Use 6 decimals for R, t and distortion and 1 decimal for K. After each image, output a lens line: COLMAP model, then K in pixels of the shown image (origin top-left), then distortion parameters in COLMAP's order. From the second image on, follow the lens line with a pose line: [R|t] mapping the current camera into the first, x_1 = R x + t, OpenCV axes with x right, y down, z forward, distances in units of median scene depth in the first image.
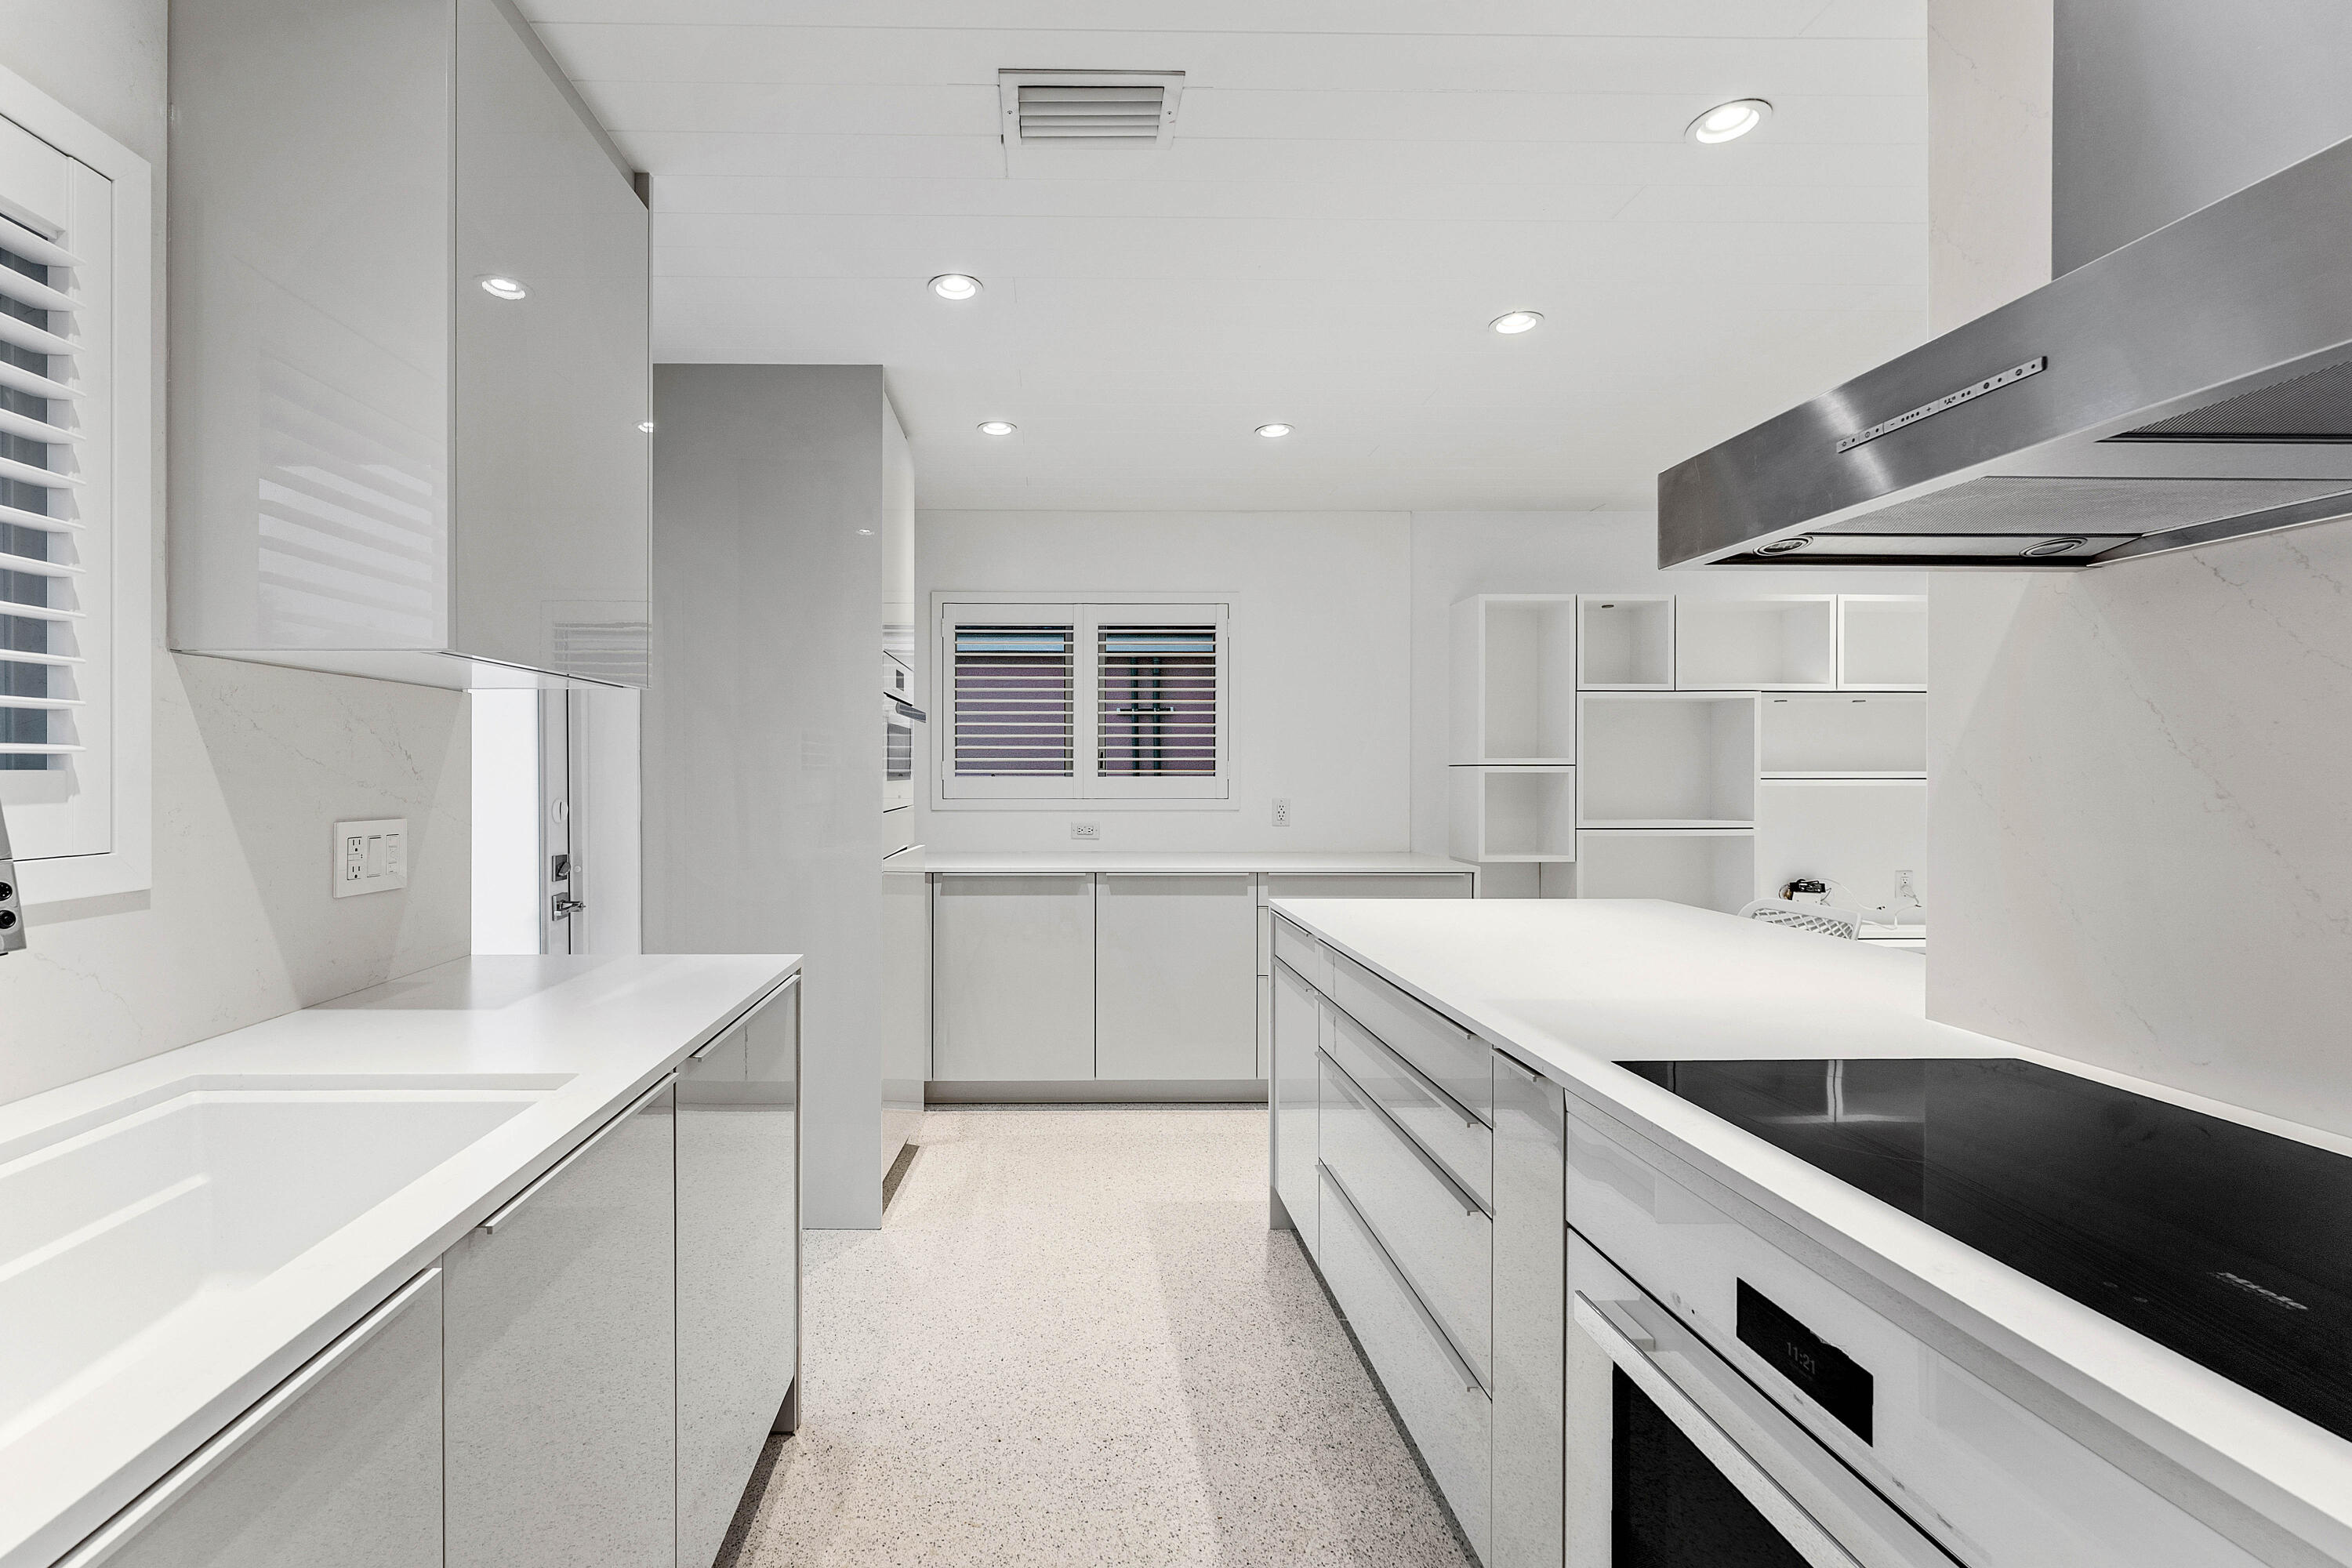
lens RADIAL K [[967.2, 0, 1077.2], [0, 967.2, 759.8], [0, 0, 1]] dist [-0.001557, -0.000860]
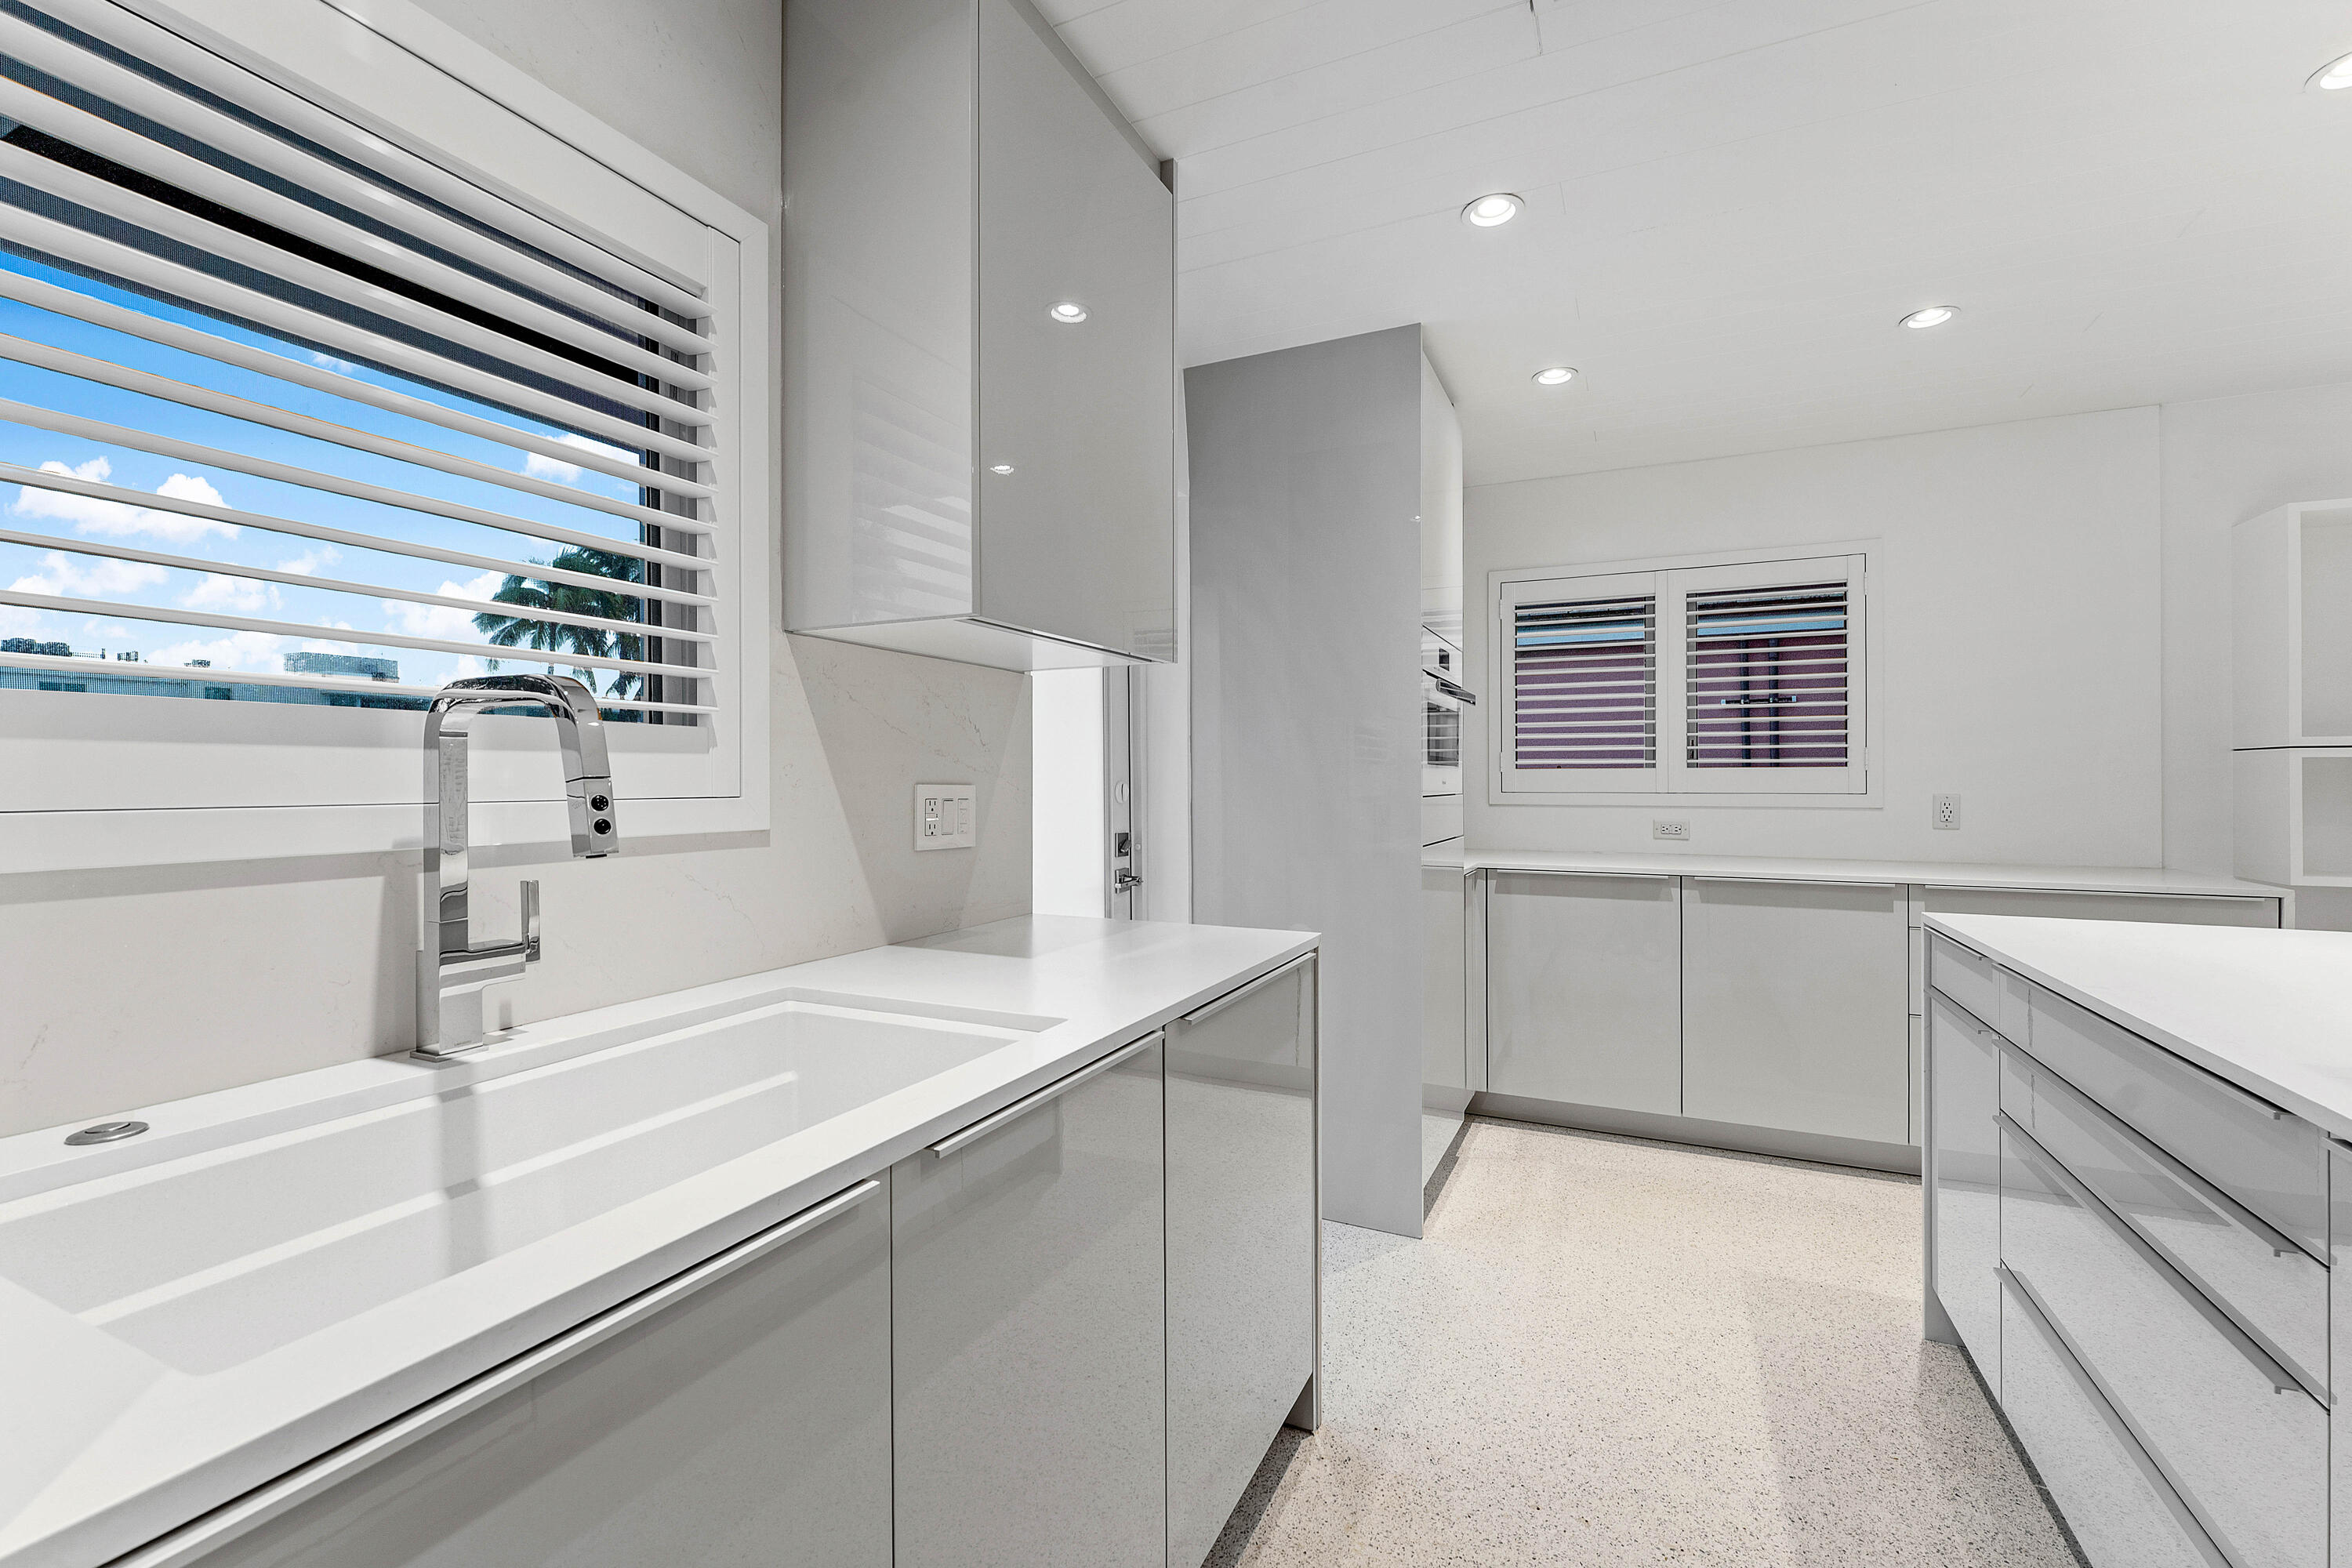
lens RADIAL K [[967.2, 0, 1222.2], [0, 967.2, 772.5], [0, 0, 1]] dist [-0.001557, -0.000860]
pose [[0.904324, -0.006090, -0.426803, 0.029898], [0.007551, 0.999970, 0.001732, 0.033643], [0.426780, -0.004789, 0.904343, 0.080689]]
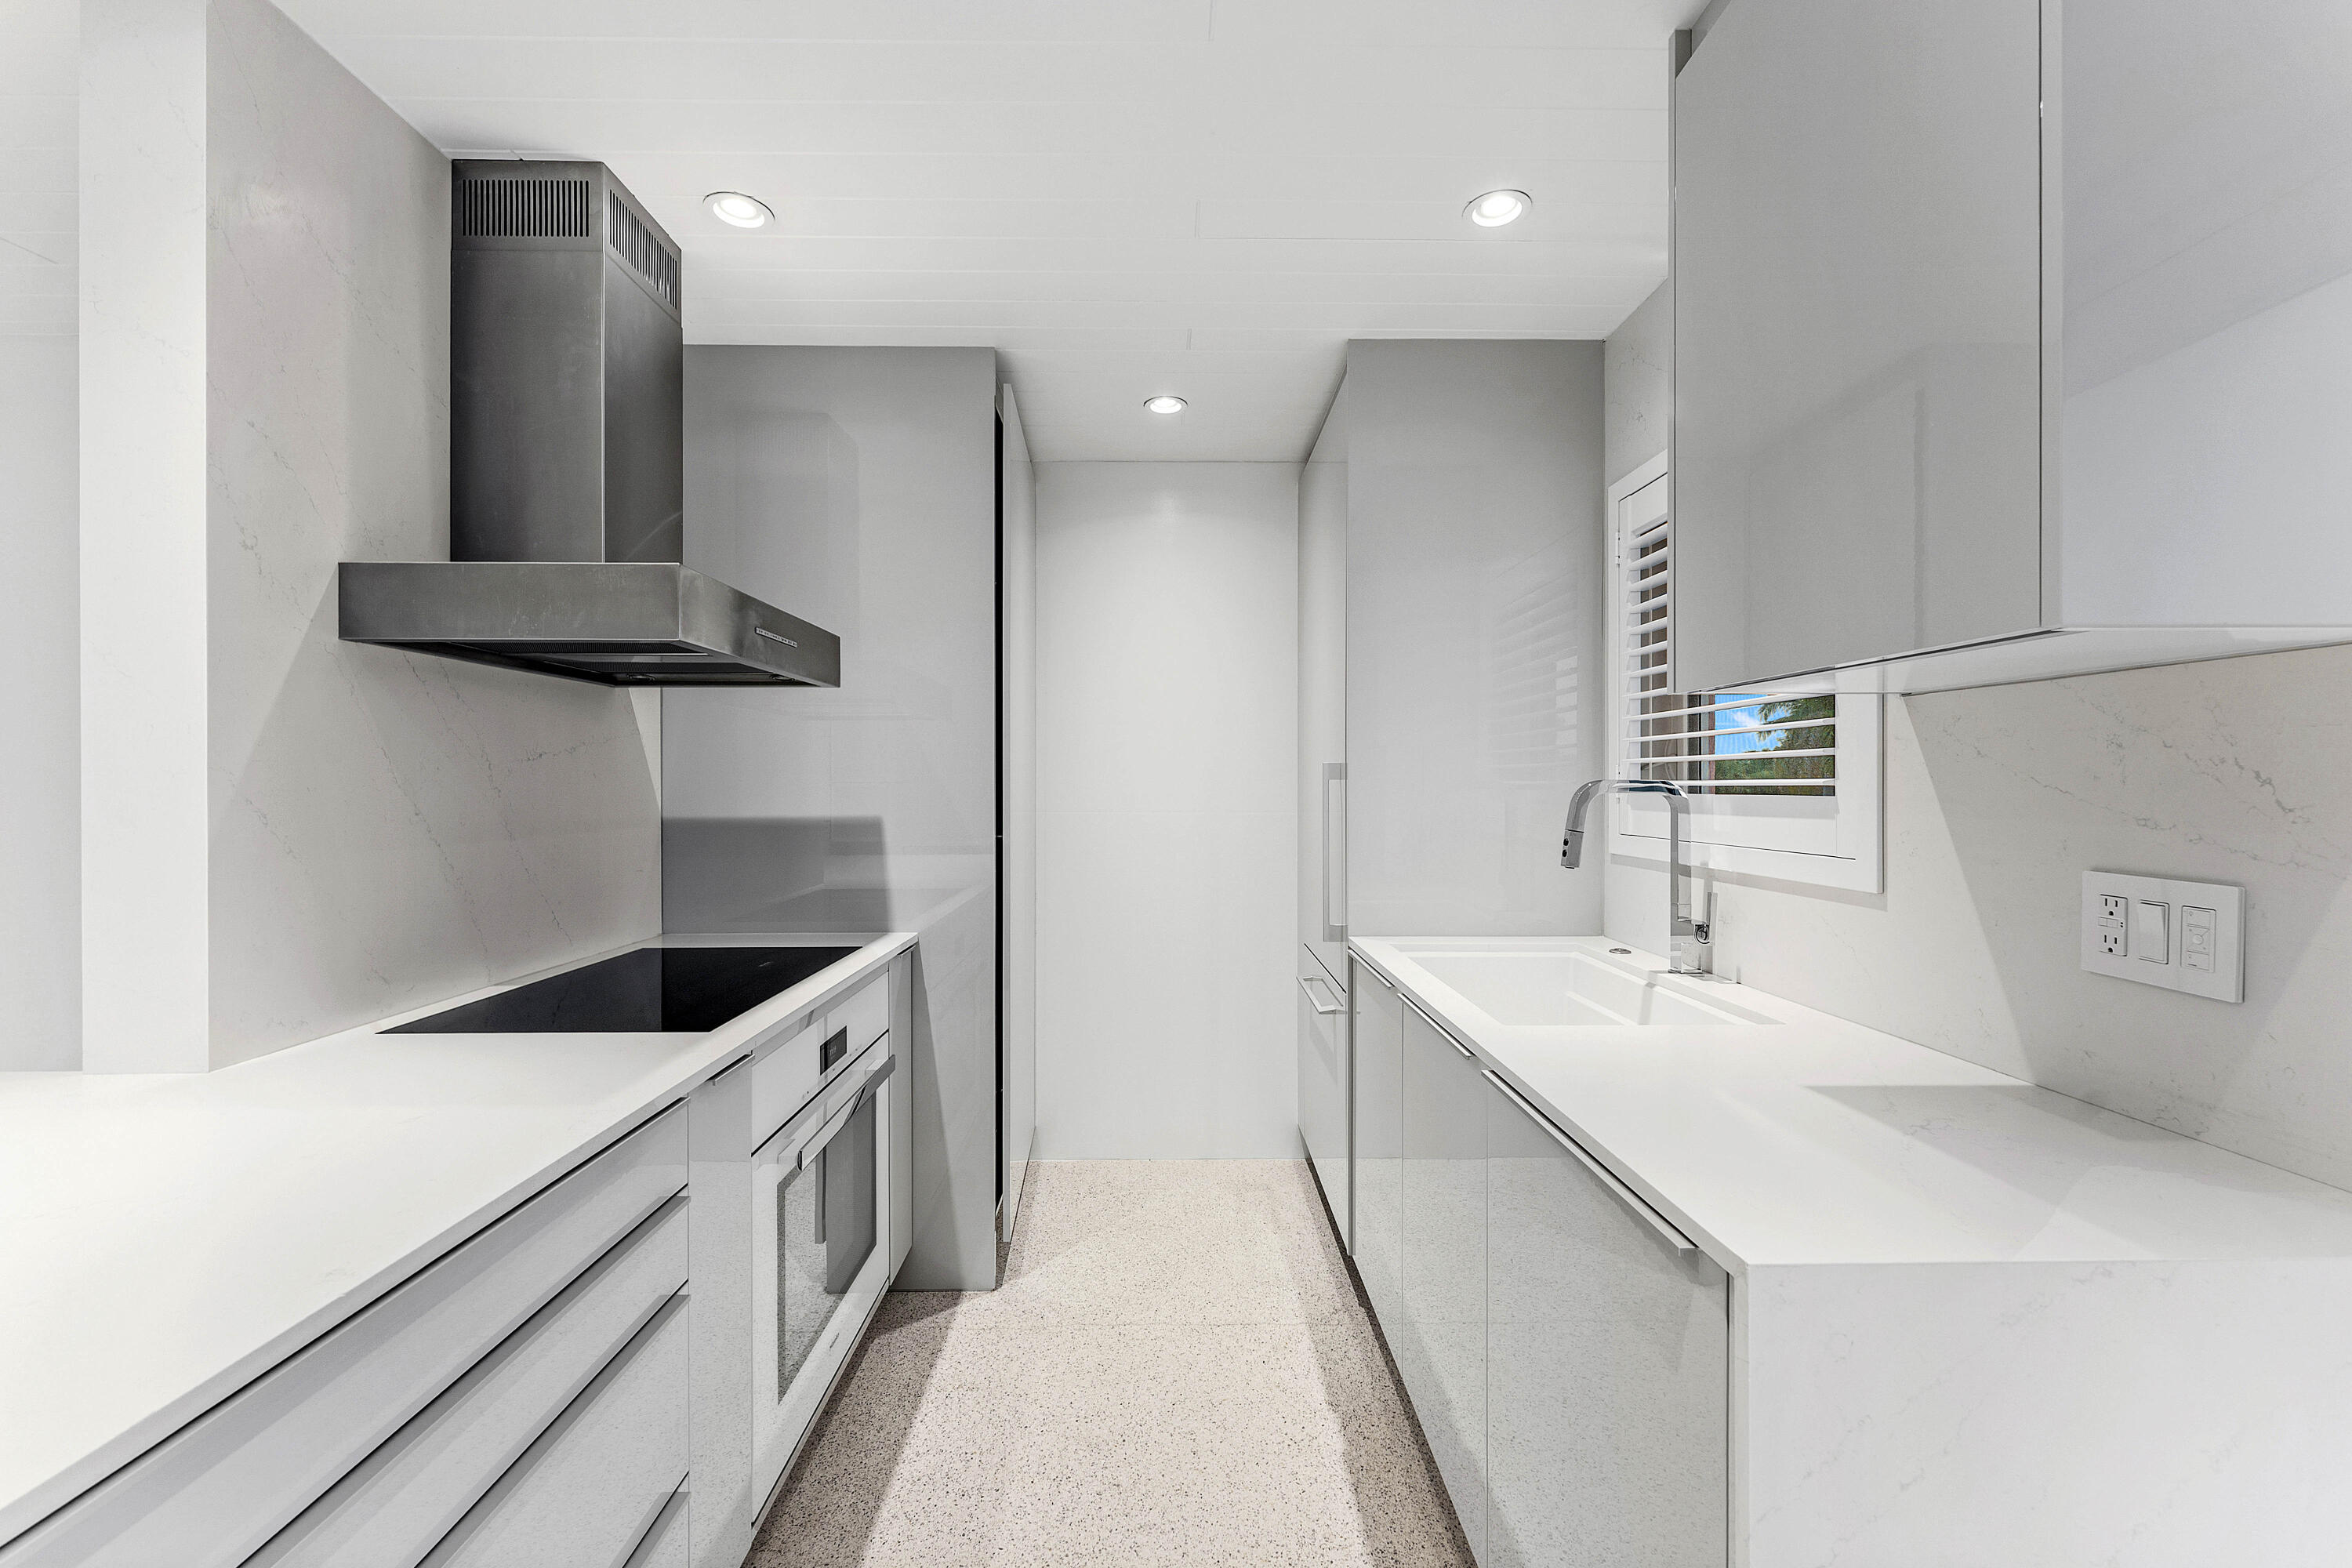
lens RADIAL K [[967.2, 0, 1167.5], [0, 967.2, 778.0], [0, 0, 1]] dist [-0.001557, -0.000860]
pose [[-0.999925, -0.000750, 0.012192, -0.029581], [-0.000882, 0.999941, -0.010858, 0.000055], [-0.012183, -0.010868, -0.999867, 1.161456]]
